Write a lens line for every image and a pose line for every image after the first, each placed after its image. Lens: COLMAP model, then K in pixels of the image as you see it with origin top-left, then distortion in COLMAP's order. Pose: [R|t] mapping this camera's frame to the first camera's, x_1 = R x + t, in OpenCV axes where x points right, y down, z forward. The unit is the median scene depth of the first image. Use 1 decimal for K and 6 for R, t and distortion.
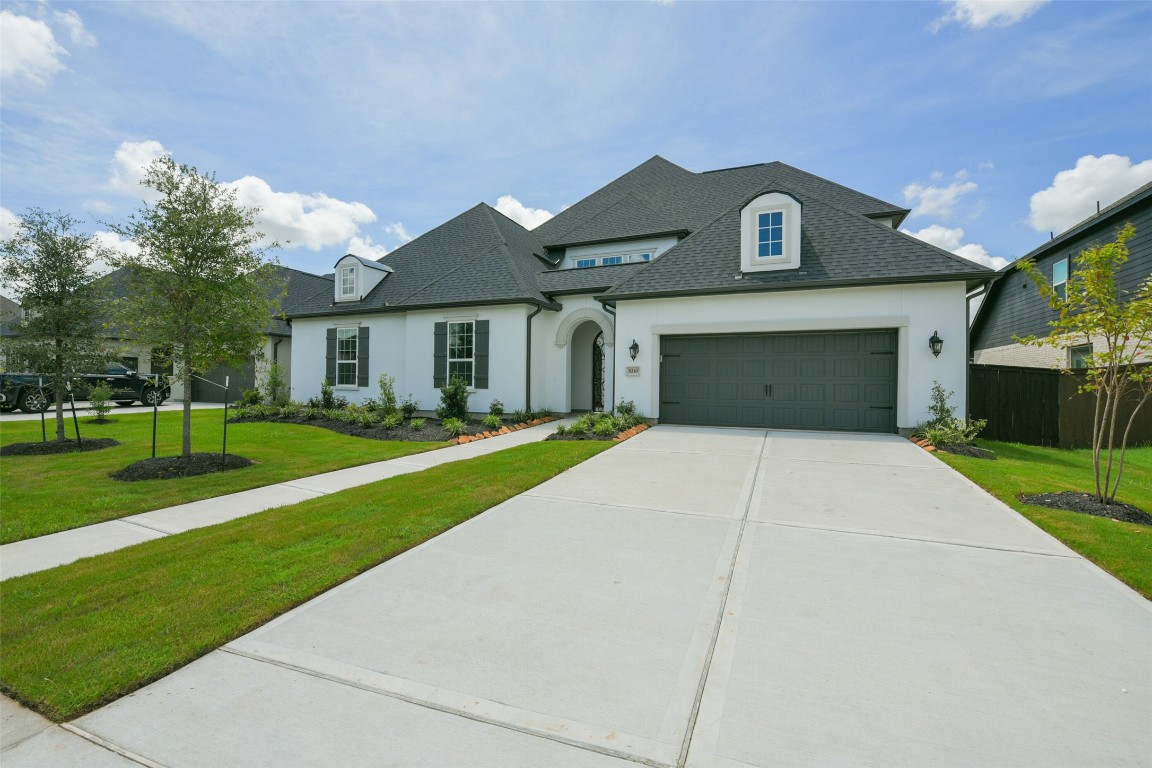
lens RADIAL K [[484.1, 0, 576.0], [0, 484.1, 384.0], [0, 0, 1]] dist [-0.000640, -0.000045]
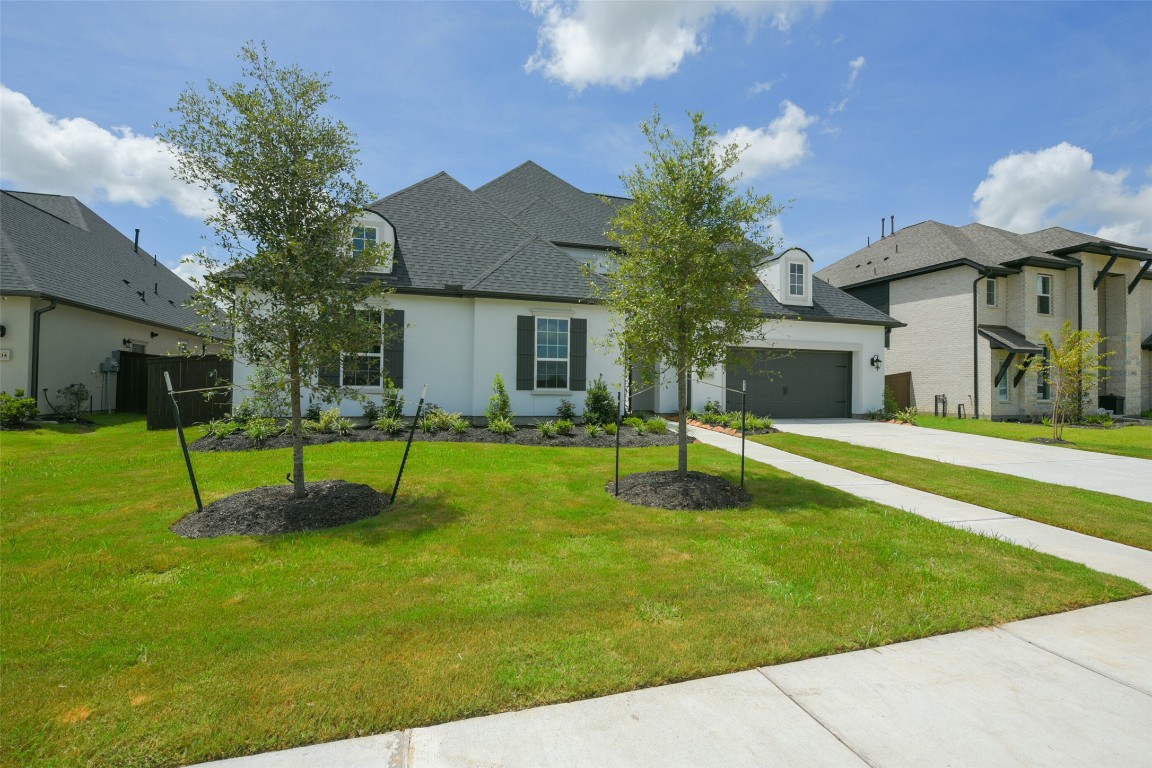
lens RADIAL K [[484.1, 0, 576.0], [0, 484.1, 384.0], [0, 0, 1]] dist [-0.000640, -0.000045]
pose [[0.757225, 0.002606, 0.653149, -0.948669], [-0.002738, 0.999996, -0.000816, -0.004583], [-0.653149, -0.001170, 0.757229, 0.343603]]
